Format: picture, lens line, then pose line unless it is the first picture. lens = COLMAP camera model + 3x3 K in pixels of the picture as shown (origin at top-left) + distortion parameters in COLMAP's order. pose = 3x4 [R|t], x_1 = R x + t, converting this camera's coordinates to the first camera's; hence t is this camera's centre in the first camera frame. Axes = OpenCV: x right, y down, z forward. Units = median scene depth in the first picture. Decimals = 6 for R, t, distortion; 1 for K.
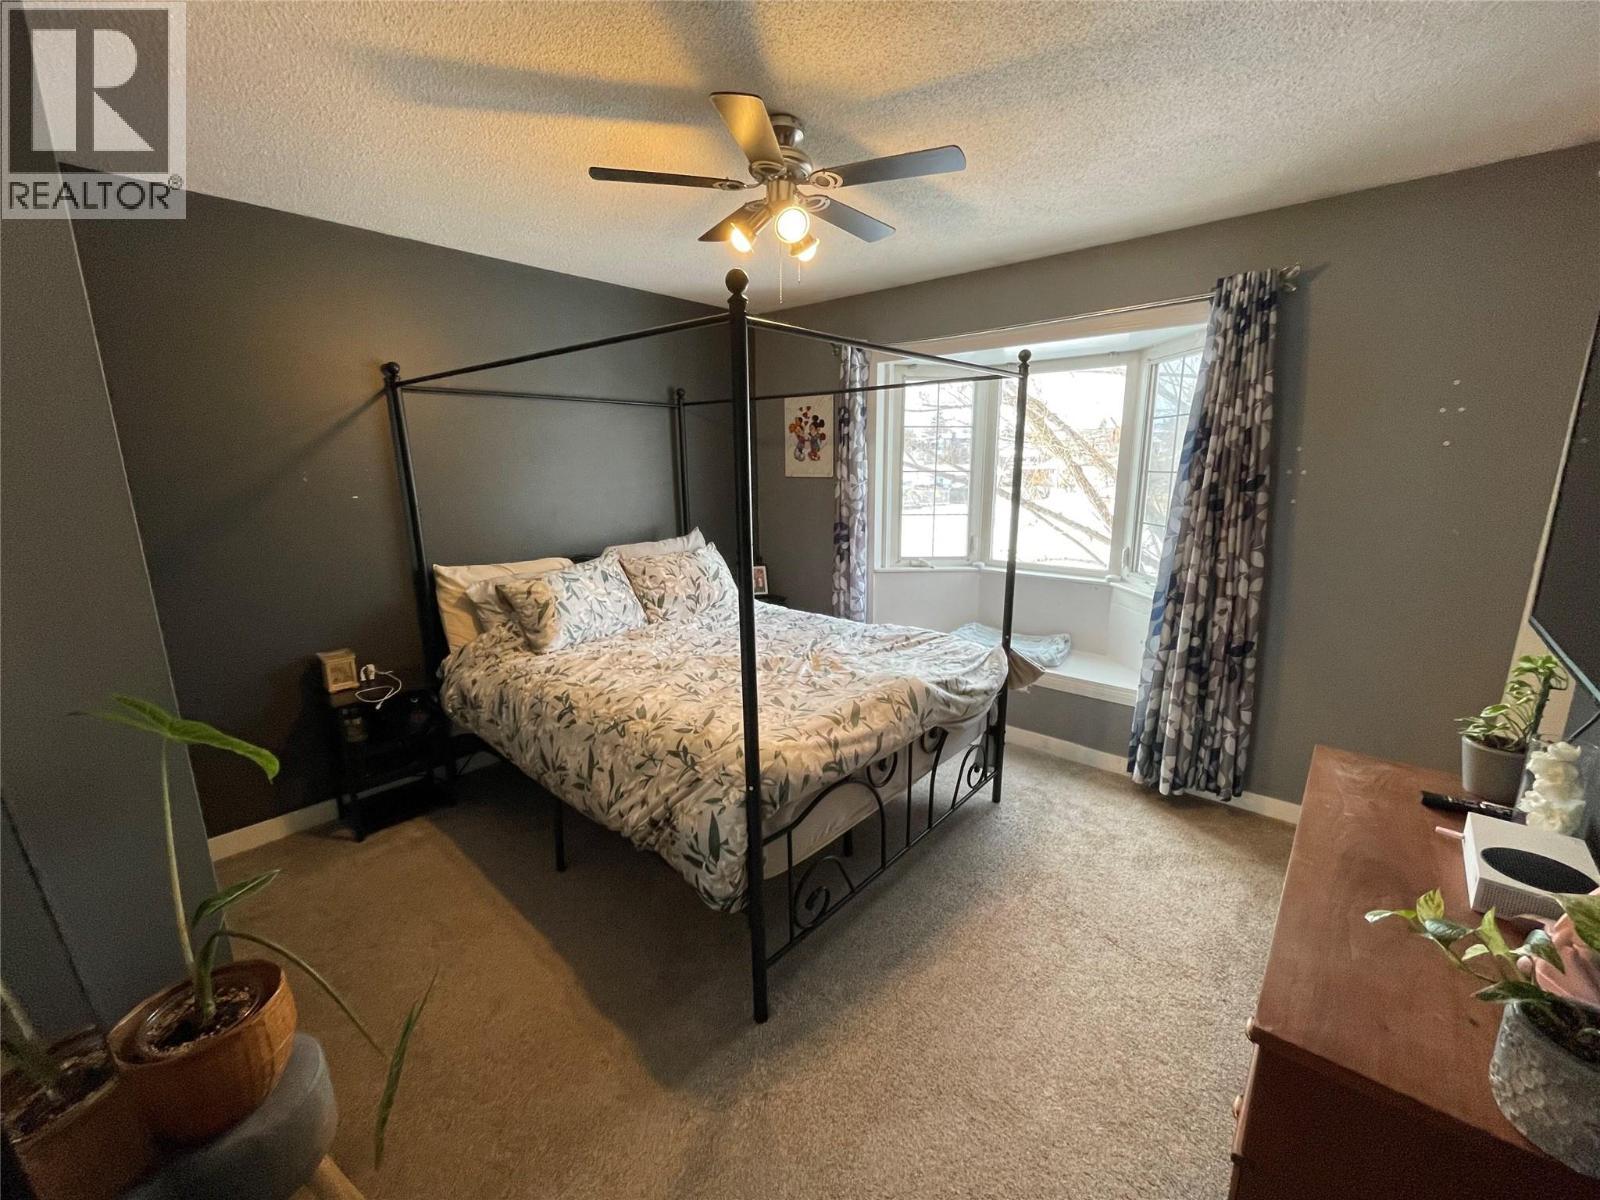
lens RADIAL K [[647.6, 0, 807.8], [0, 647.6, 597.0], [0, 0, 1]] dist [0.002552, 0.000083]
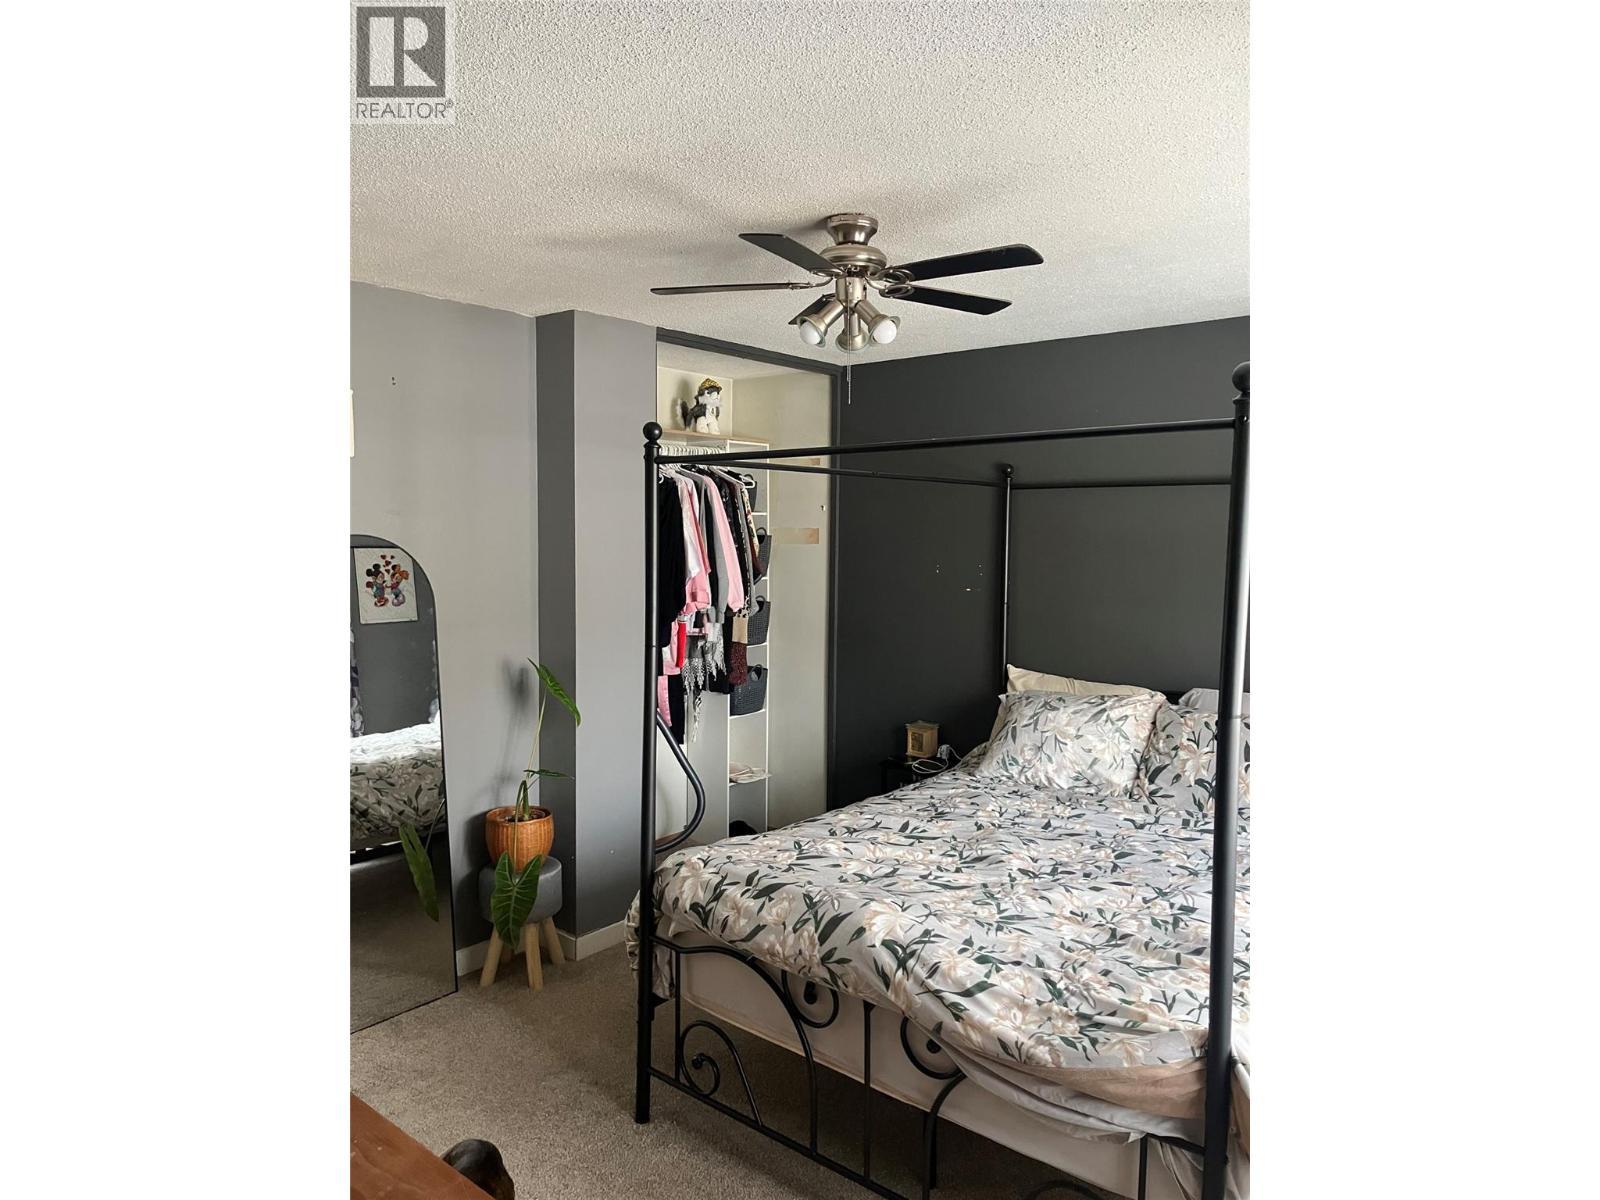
lens RADIAL K [[988.0, 0, 803.2], [0, 988.0, 603.3], [0, 0, 1]] dist [0.066213, -0.089004]
pose [[0.028322, 0.081418, -0.996278, 0.942766], [-0.217592, 0.973279, 0.073353, -0.195298], [0.975629, 0.214705, 0.045281, 0.672975]]
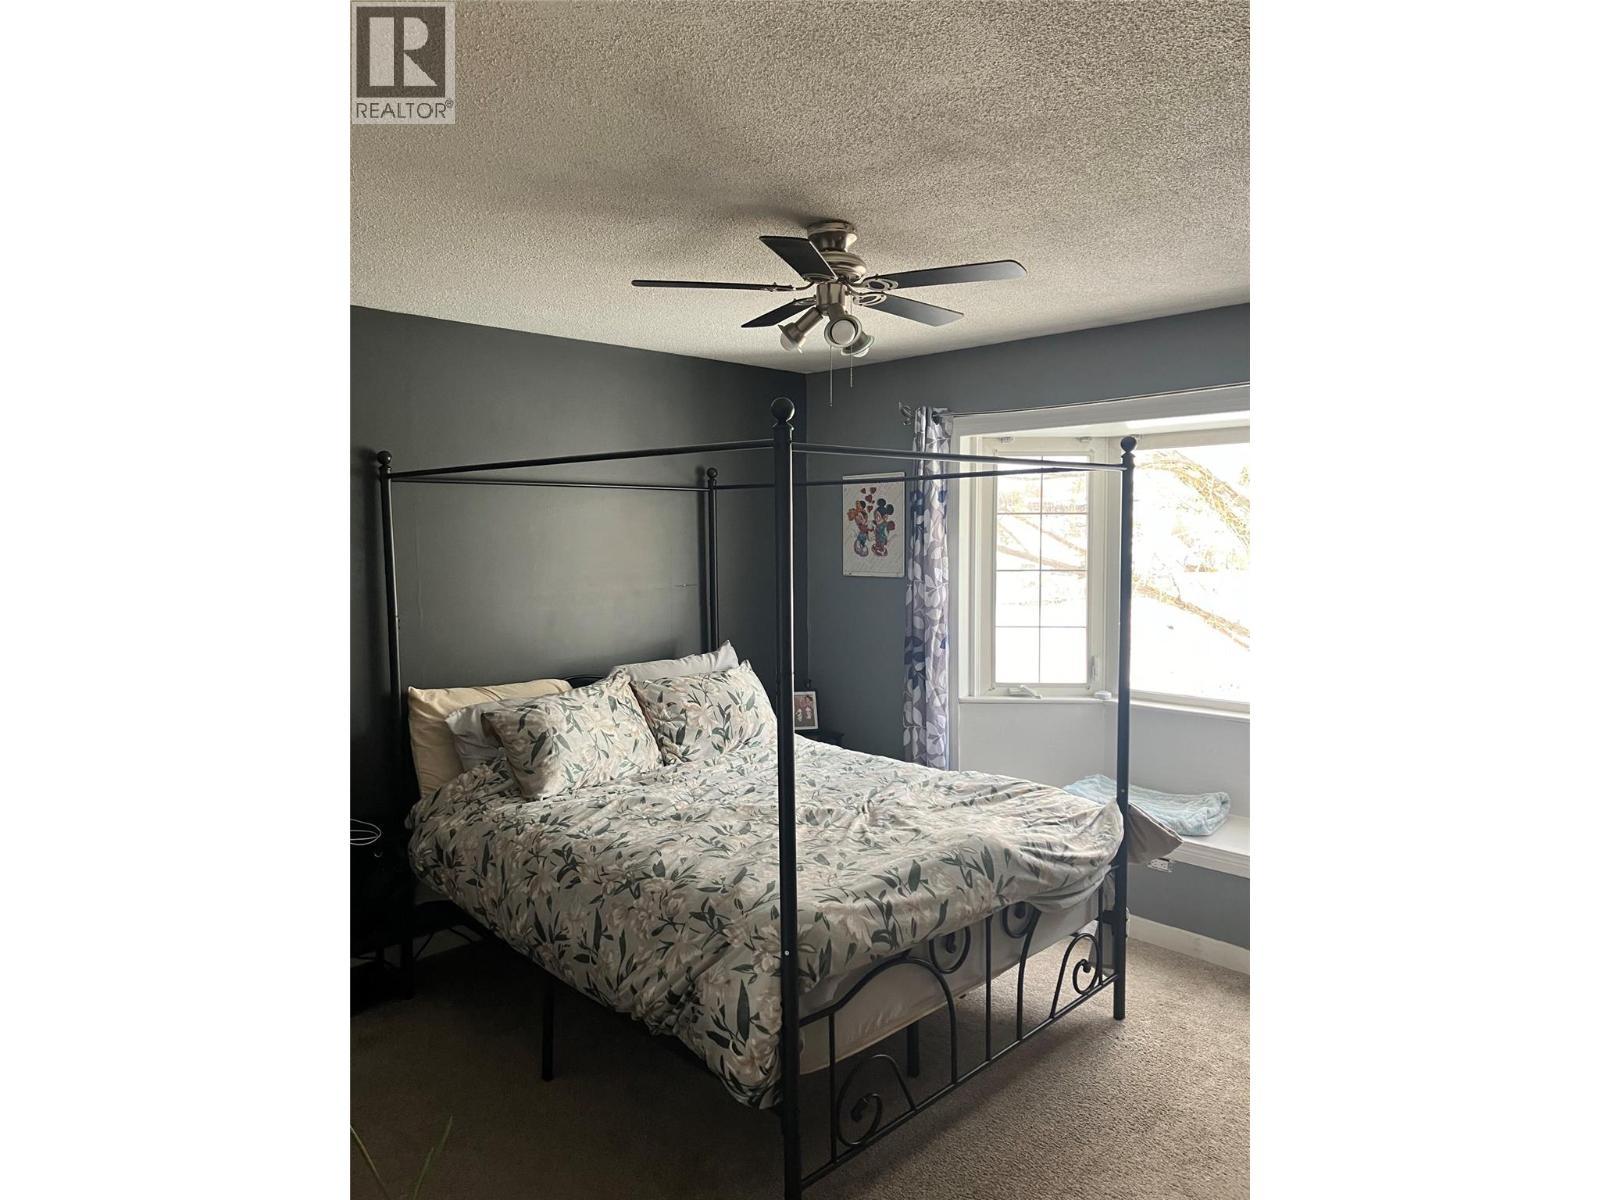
lens RADIAL K [[988.0, 0, 803.2], [0, 988.0, 603.3], [0, 0, 1]] dist [0.066213, -0.089004]
pose [[0.996307, 0.005491, -0.085681, 0.028698], [-0.016776, 0.991166, -0.131558, 0.002817], [0.084202, 0.132510, 0.987599, -0.236084]]
